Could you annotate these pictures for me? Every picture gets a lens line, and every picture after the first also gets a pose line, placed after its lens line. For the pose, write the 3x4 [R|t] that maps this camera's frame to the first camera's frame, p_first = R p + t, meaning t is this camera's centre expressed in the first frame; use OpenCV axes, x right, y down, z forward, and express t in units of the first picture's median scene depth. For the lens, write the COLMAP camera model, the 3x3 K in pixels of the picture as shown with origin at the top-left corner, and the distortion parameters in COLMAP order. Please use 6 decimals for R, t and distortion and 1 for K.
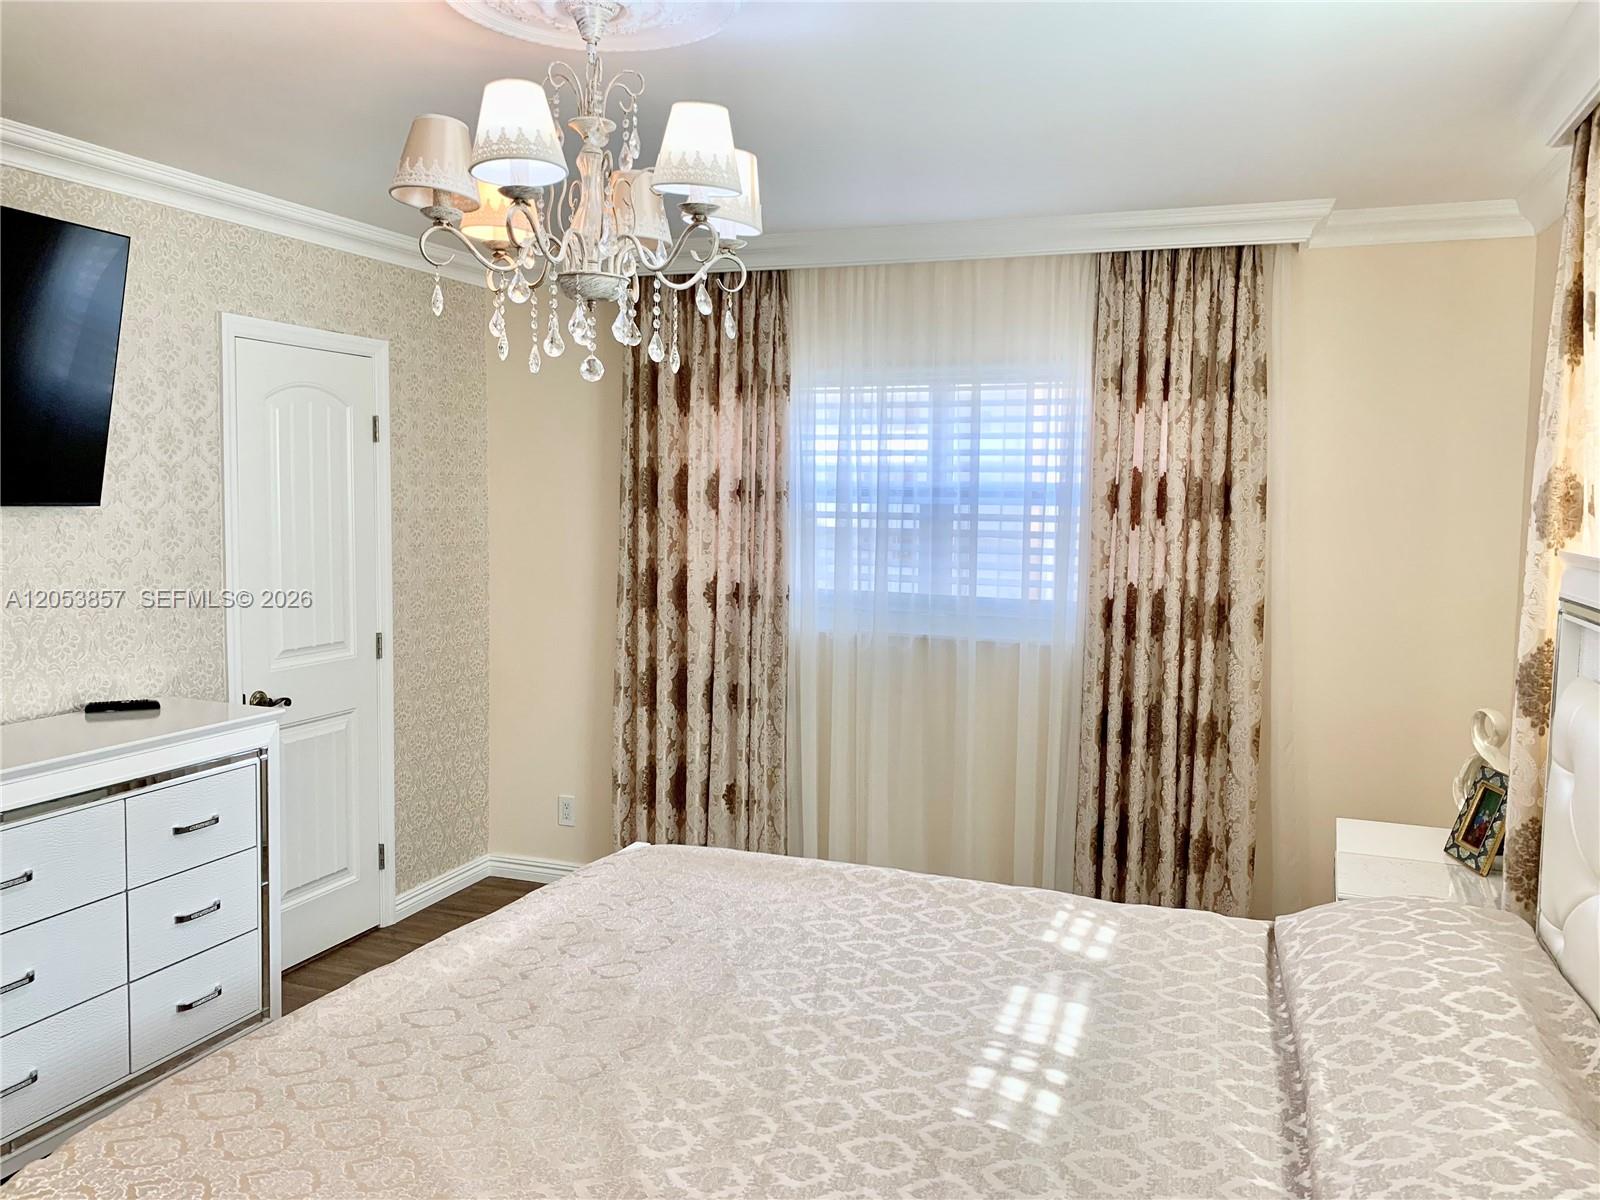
lens RADIAL K [[1256.0, 0, 796.7], [0, 1256.0, 598.8], [0, 0, 1]] dist [0.035766, -0.052427]
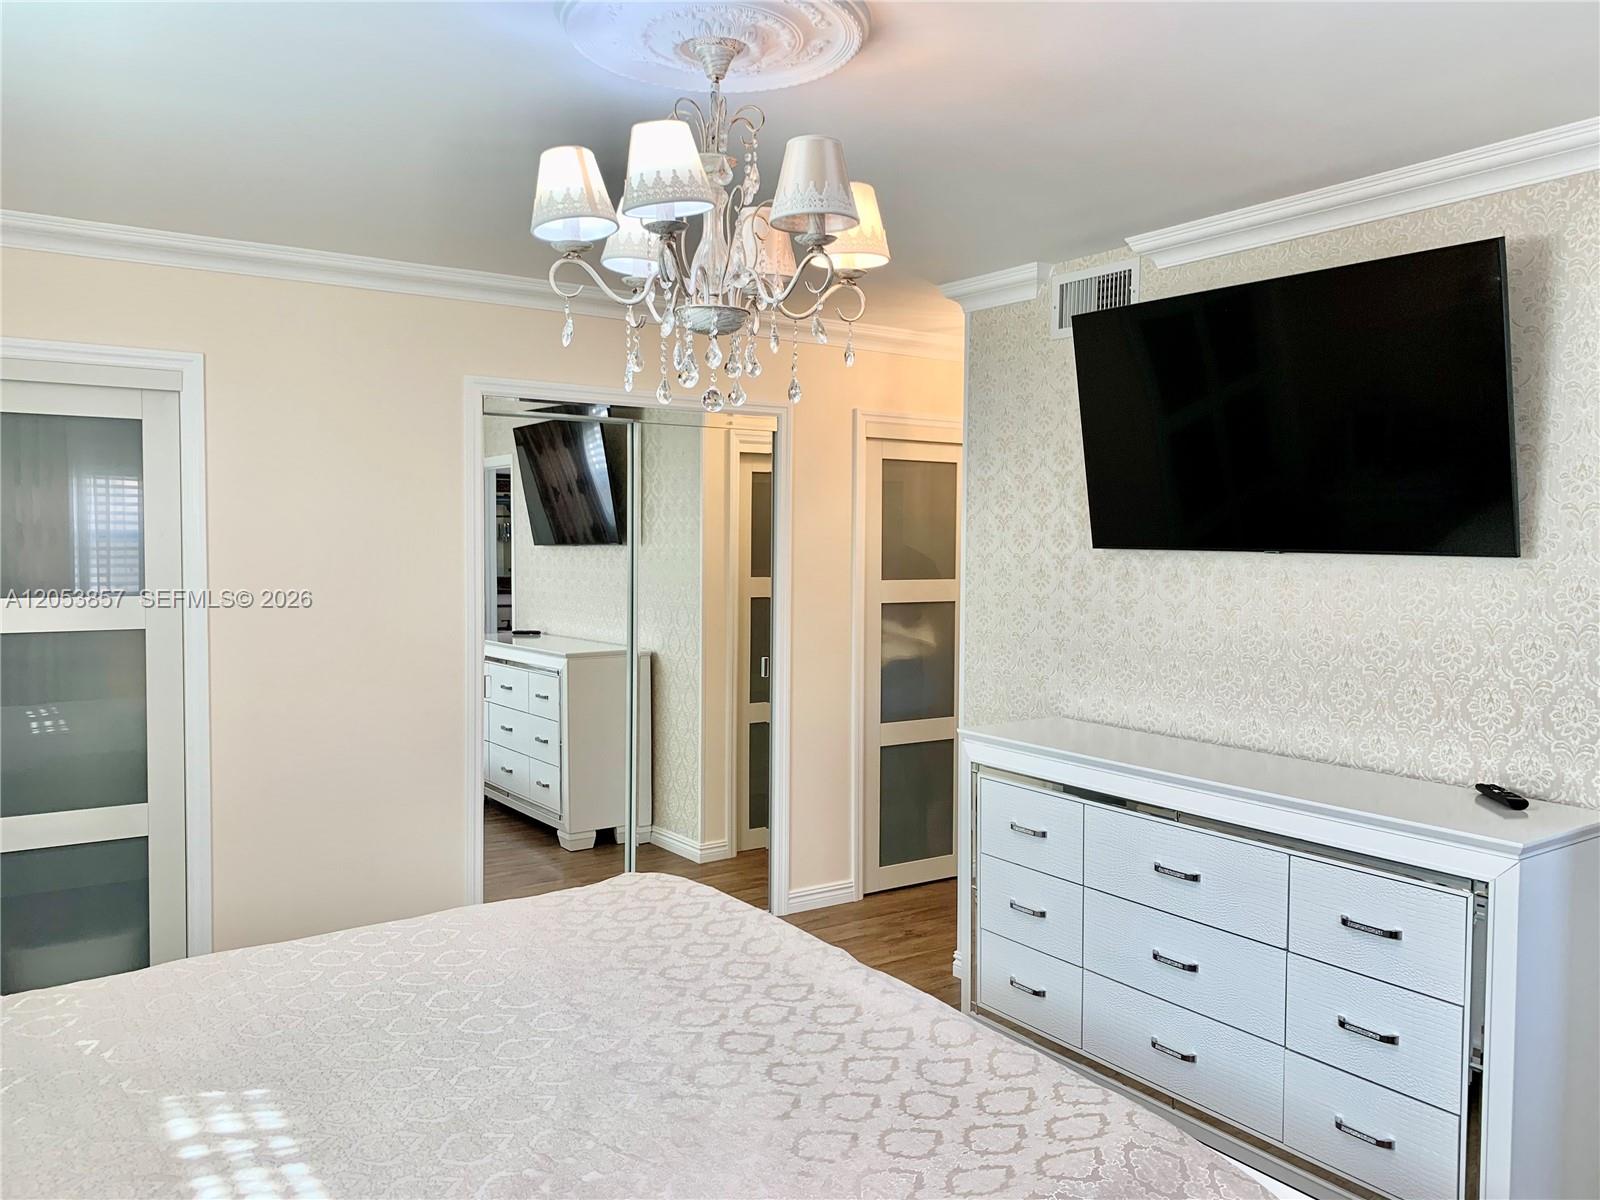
lens RADIAL K [[1256.0, 0, 849.2], [0, 1256.0, 613.8], [0, 0, 1]] dist [0.035766, -0.052427]
pose [[-0.564414, 0.023285, -0.825163, 0.598151], [-0.084785, 0.992681, 0.086005, -0.108047], [0.821126, 0.118504, -0.558309, 1.628489]]
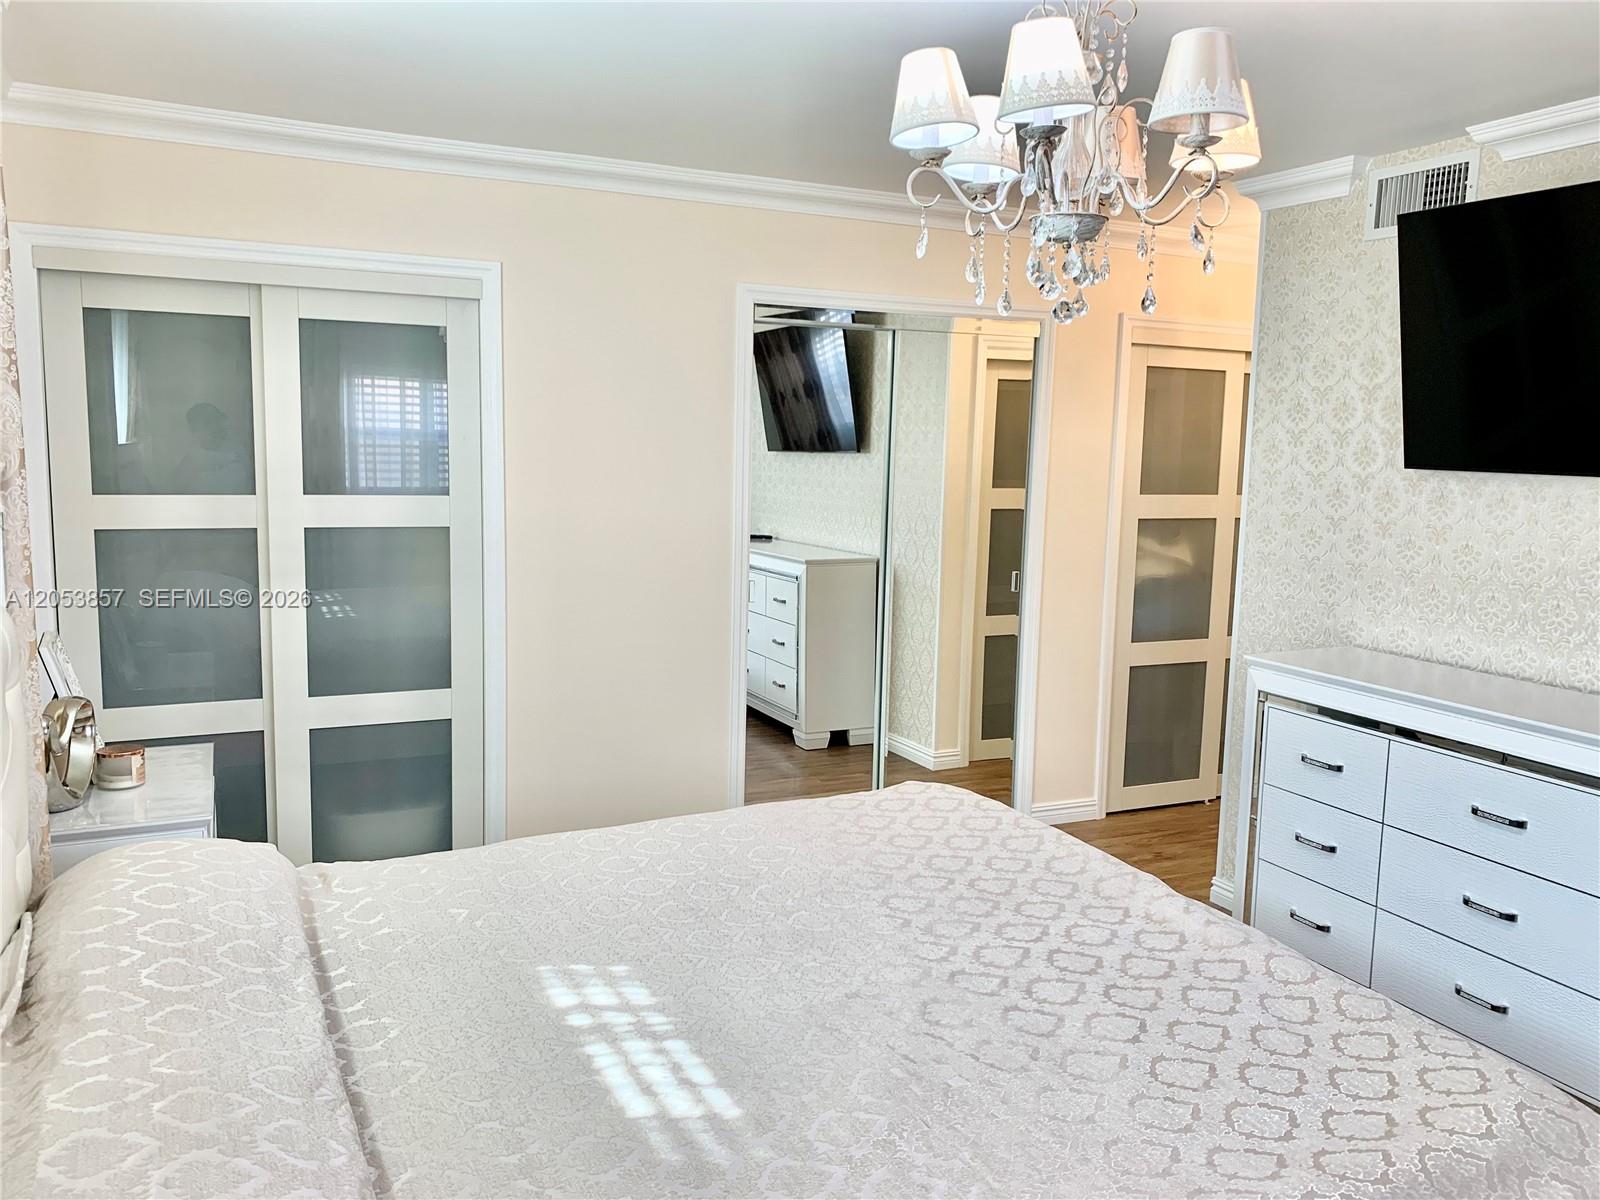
lens RADIAL K [[1256.0, 0, 826.0], [0, 1256.0, 617.5], [0, 0, 1]] dist [0.035766, -0.052427]
pose [[-0.692559, 0.062805, -0.718622, 0.667743], [-0.095748, 0.979385, 0.177870, -0.106896], [0.714978, 0.191992, -0.672269, 1.530922]]
